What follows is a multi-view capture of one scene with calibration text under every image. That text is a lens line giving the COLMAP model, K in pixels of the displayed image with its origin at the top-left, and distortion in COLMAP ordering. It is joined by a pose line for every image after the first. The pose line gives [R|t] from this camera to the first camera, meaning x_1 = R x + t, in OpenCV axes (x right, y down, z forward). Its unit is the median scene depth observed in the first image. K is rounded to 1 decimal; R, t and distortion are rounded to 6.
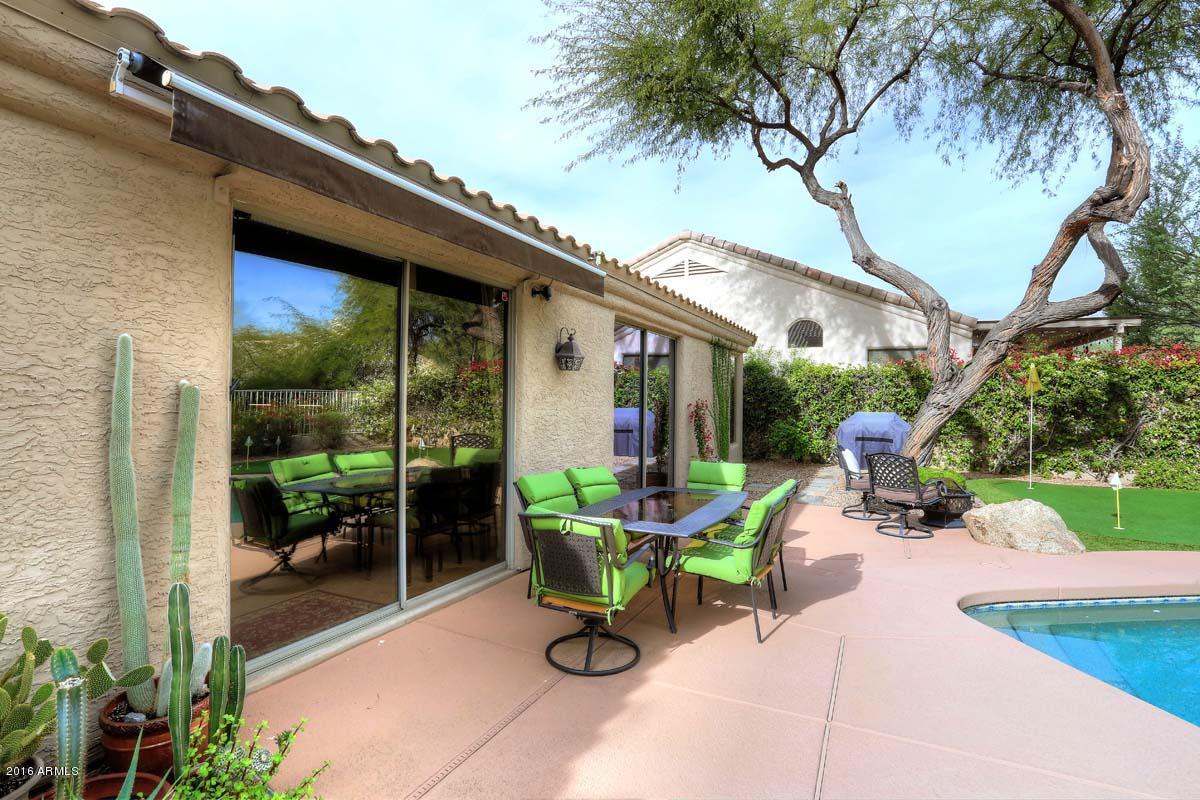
lens RADIAL K [[588.7, 0, 592.2], [0, 588.7, 387.1], [0, 0, 1]] dist [-0.019912, 0.007962]
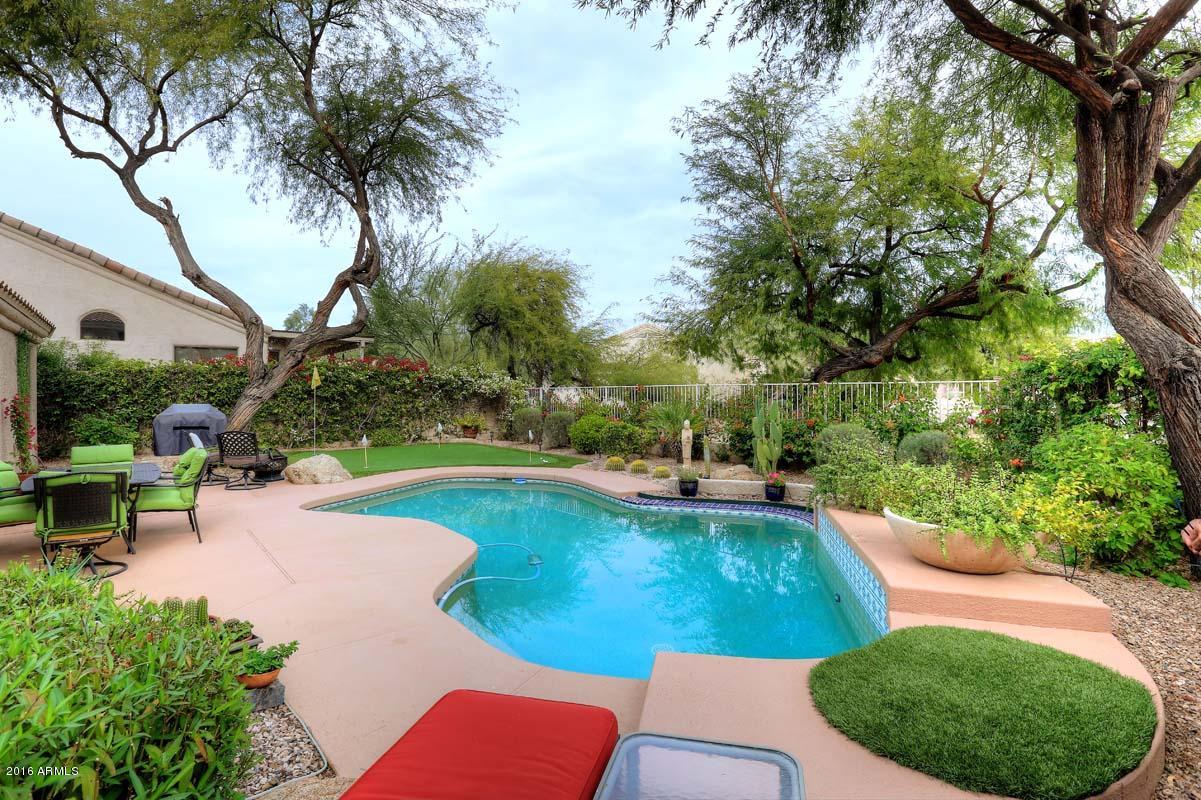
lens RADIAL K [[622.5, 0, 595.9], [0, 622.5, 394.2], [0, 0, 1]] dist [-0.002592, 0.000838]
pose [[0.447540, -0.012489, 0.894177, -0.258206], [-0.010535, 0.999759, 0.019236, -0.008571], [-0.894202, -0.018030, 0.447301, -0.254052]]
